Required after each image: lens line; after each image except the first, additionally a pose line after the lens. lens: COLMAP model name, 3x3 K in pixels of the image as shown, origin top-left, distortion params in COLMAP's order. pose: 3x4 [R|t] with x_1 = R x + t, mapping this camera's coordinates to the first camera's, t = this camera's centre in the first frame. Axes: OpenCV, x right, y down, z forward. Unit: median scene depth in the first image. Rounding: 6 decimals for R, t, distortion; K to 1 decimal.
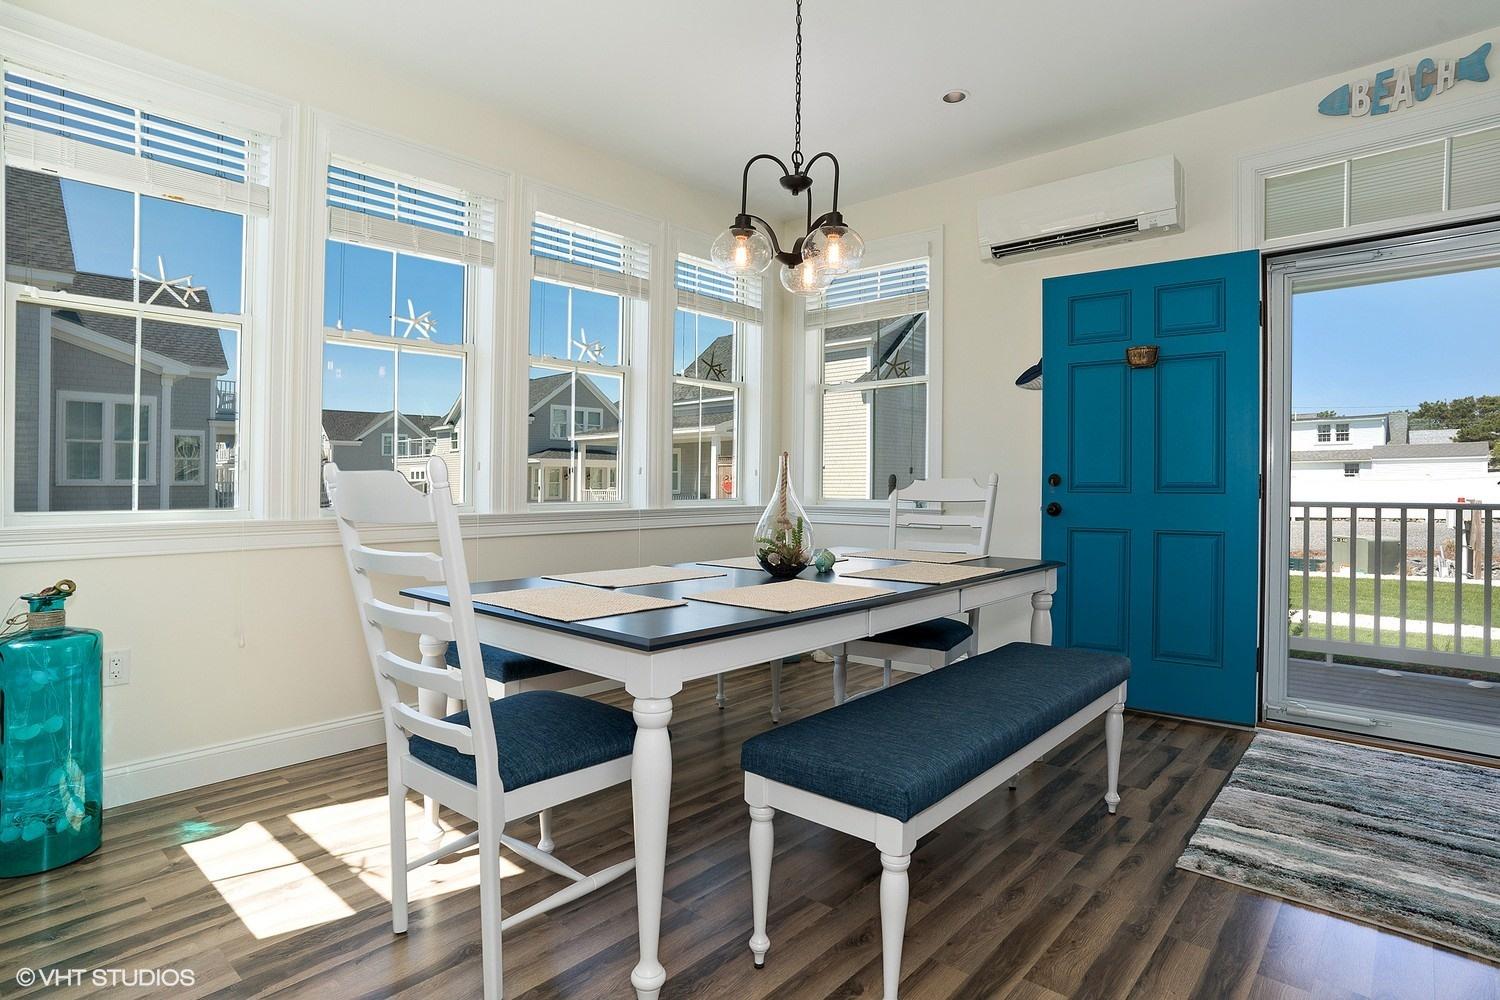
lens RADIAL K [[795.0, 0, 753.8], [0, 795.0, 488.1], [0, 0, 1]] dist [-0.028690, 0.005060]
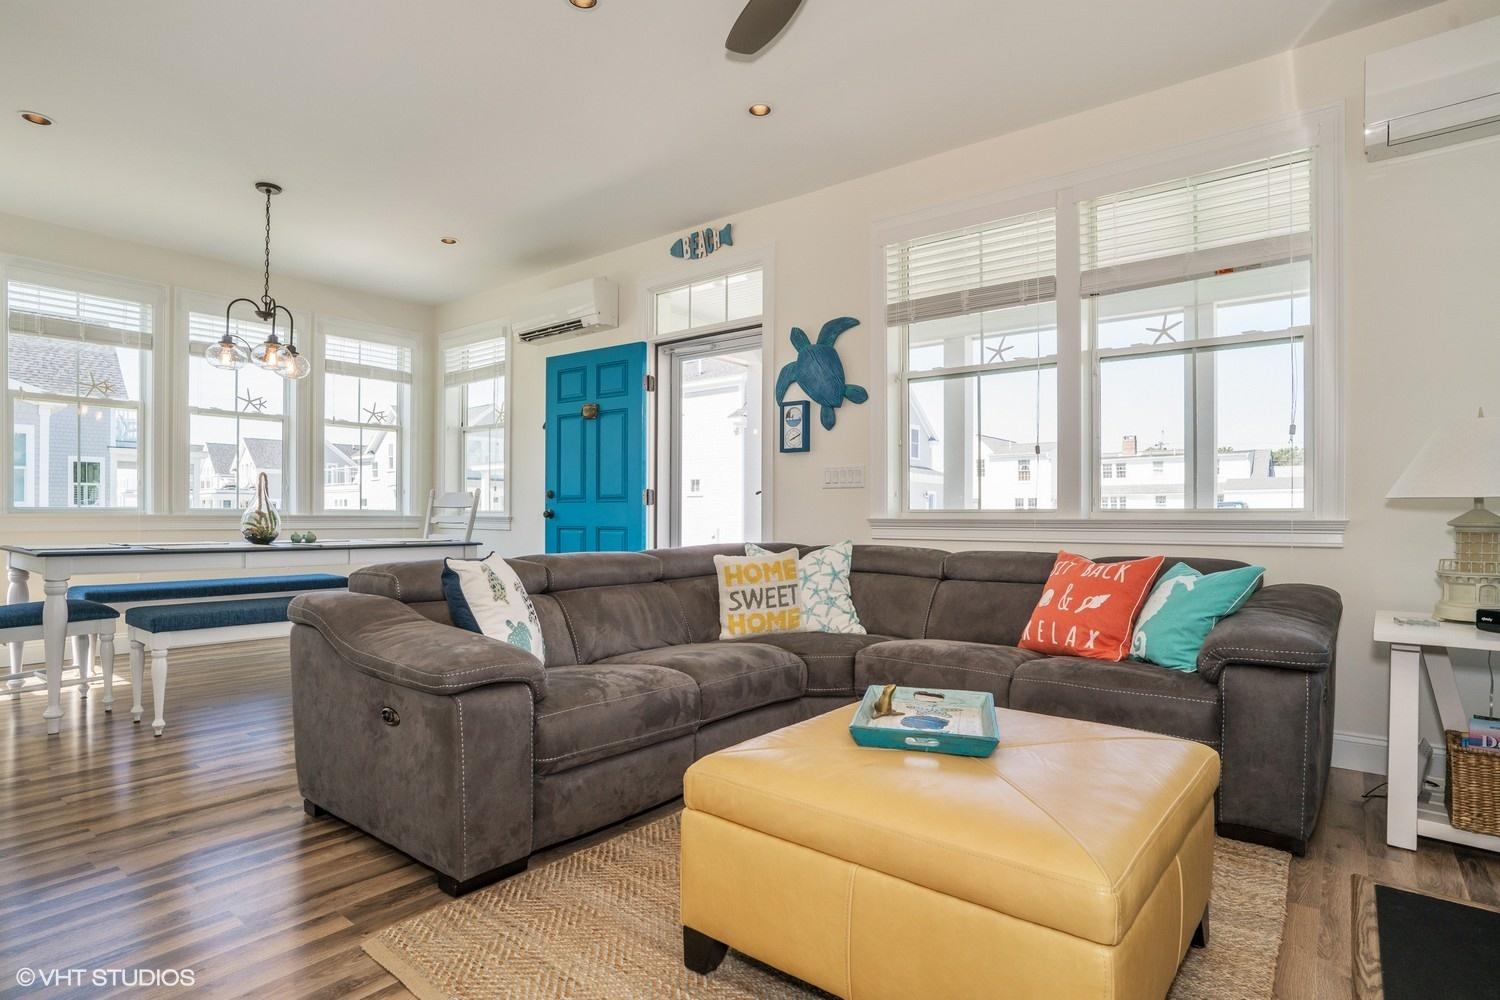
lens RADIAL K [[795.0, 0, 741.6], [0, 795.0, 514.9], [0, 0, 1]] dist [-0.028690, 0.005060]
pose [[0.999543, 0.002585, 0.030132, 0.741802], [-0.002437, 0.999985, -0.004942, 0.037821], [-0.030144, 0.004866, 0.999534, -0.521687]]
